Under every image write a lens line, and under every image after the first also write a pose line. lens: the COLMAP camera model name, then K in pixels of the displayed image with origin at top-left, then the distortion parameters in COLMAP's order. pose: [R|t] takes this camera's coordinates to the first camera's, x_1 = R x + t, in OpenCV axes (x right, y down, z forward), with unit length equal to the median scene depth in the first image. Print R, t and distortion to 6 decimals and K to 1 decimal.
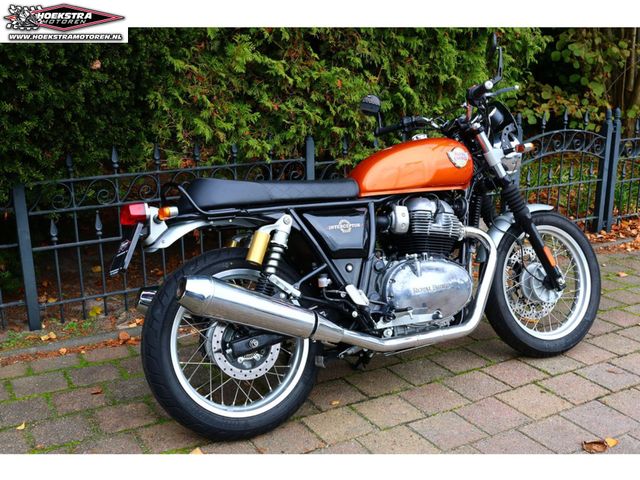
lens RADIAL K [[708.6, 0, 324.0], [0, 708.6, 241.0], [0, 0, 1]] dist [0.009569, 0.000000]
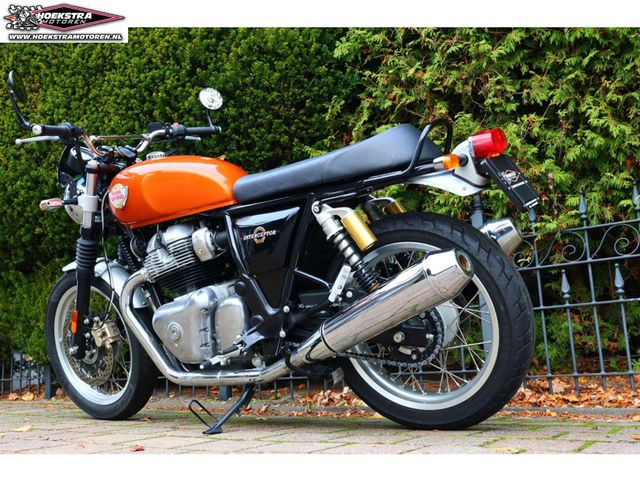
lens RADIAL K [[671.9, 0, 318.1], [0, 671.9, 240.6], [0, 0, 1]] dist [-0.001425, 0.000000]
pose [[0.459147, -0.182152, -0.869485, 0.809966], [-0.189932, 0.935993, -0.296382, 0.217970], [0.867819, 0.301226, 0.395162, 0.781343]]
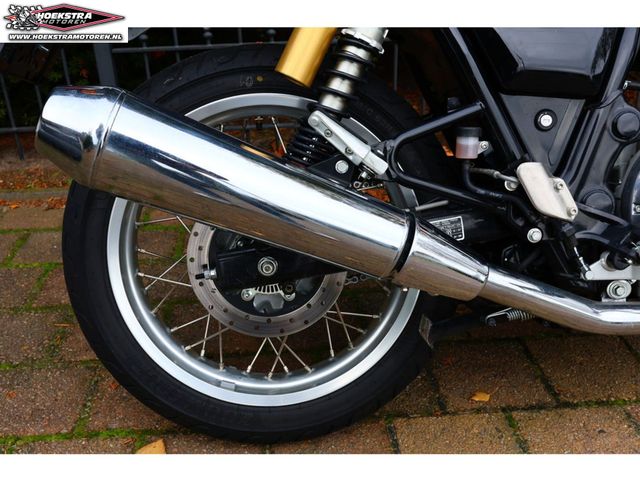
lens RADIAL K [[671.9, 0, 323.5], [0, 671.9, 240.5], [0, 0, 1]] dist [-0.001425, 0.000000]
pose [[0.906980, 0.177195, -0.382085, 0.075651], [-0.092085, 0.968672, 0.230640, 0.026152], [0.410984, -0.174002, 0.894883, 0.561129]]
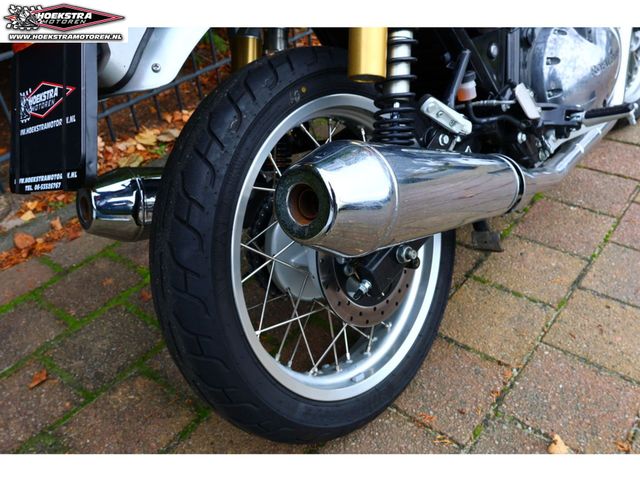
lens RADIAL K [[576.7, 0, 322.0], [0, 576.7, 240.5], [0, 0, 1]] dist [0.037127, -0.004884]
pose [[0.931198, -0.266543, 0.248648, -0.208300], [0.160178, 0.911960, 0.377720, -0.013996], [-0.327436, -0.311904, 0.891909, 0.589852]]
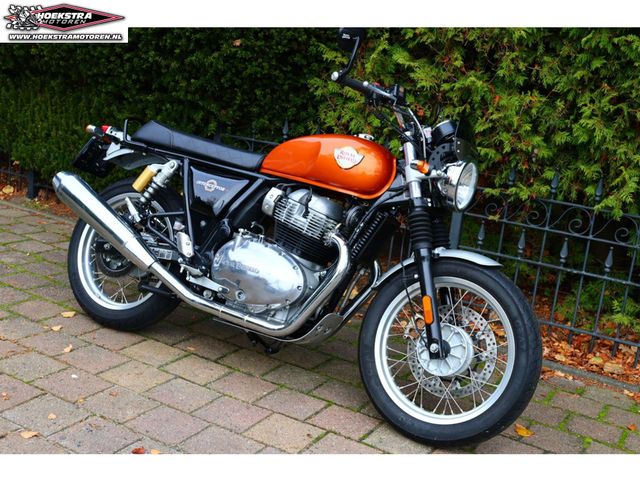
lens RADIAL K [[813.4, 0, 320.3], [0, 813.4, 243.6], [0, 0, 1]] dist [0.010691, 0.000000]
pose [[0.508162, 0.257082, -0.821998, 1.099669], [-0.336358, 0.937856, 0.085379, -0.094853], [0.792865, 0.233099, 0.563054, 0.422103]]
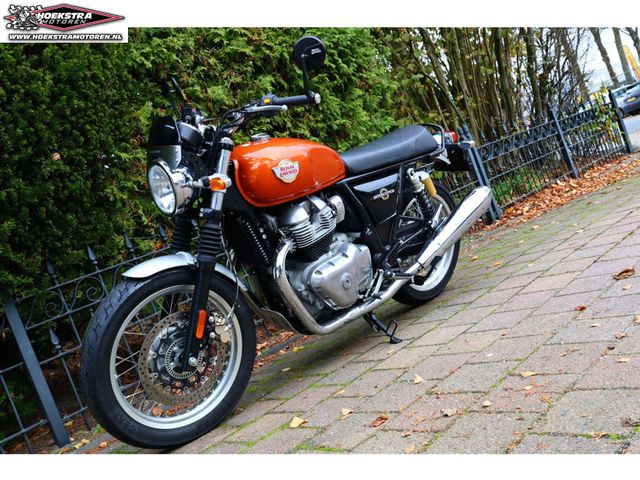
lens RADIAL K [[598.5, 0, 319.5], [0, 598.5, 239.5], [0, 0, 1]] dist [0.005248, 0.000000]
pose [[0.914439, -0.348345, 0.206052, -0.201506], [0.389875, 0.894820, -0.217475, 0.231824], [-0.108623, 0.279202, 0.954069, 0.138650]]
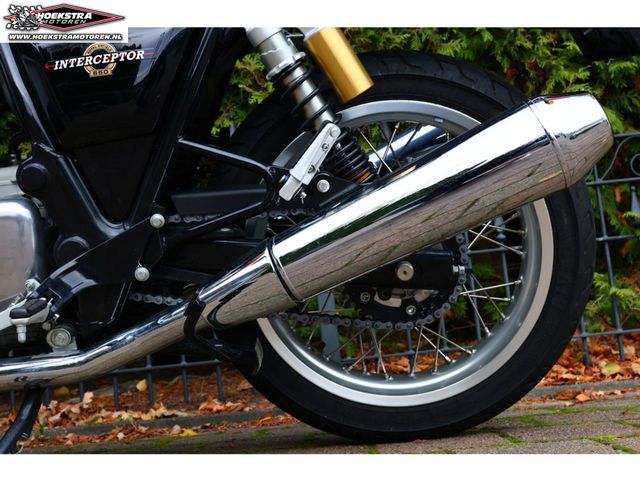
lens RADIAL K [[765.2, 0, 319.6], [0, 765.2, 239.7], [0, 0, 1]] dist [0.008263, 0.000000]
pose [[0.850117, -0.147998, -0.505368, 0.403604], [-0.044625, 0.935994, -0.349176, 0.221763], [0.524699, 0.319393, 0.789100, 0.797268]]
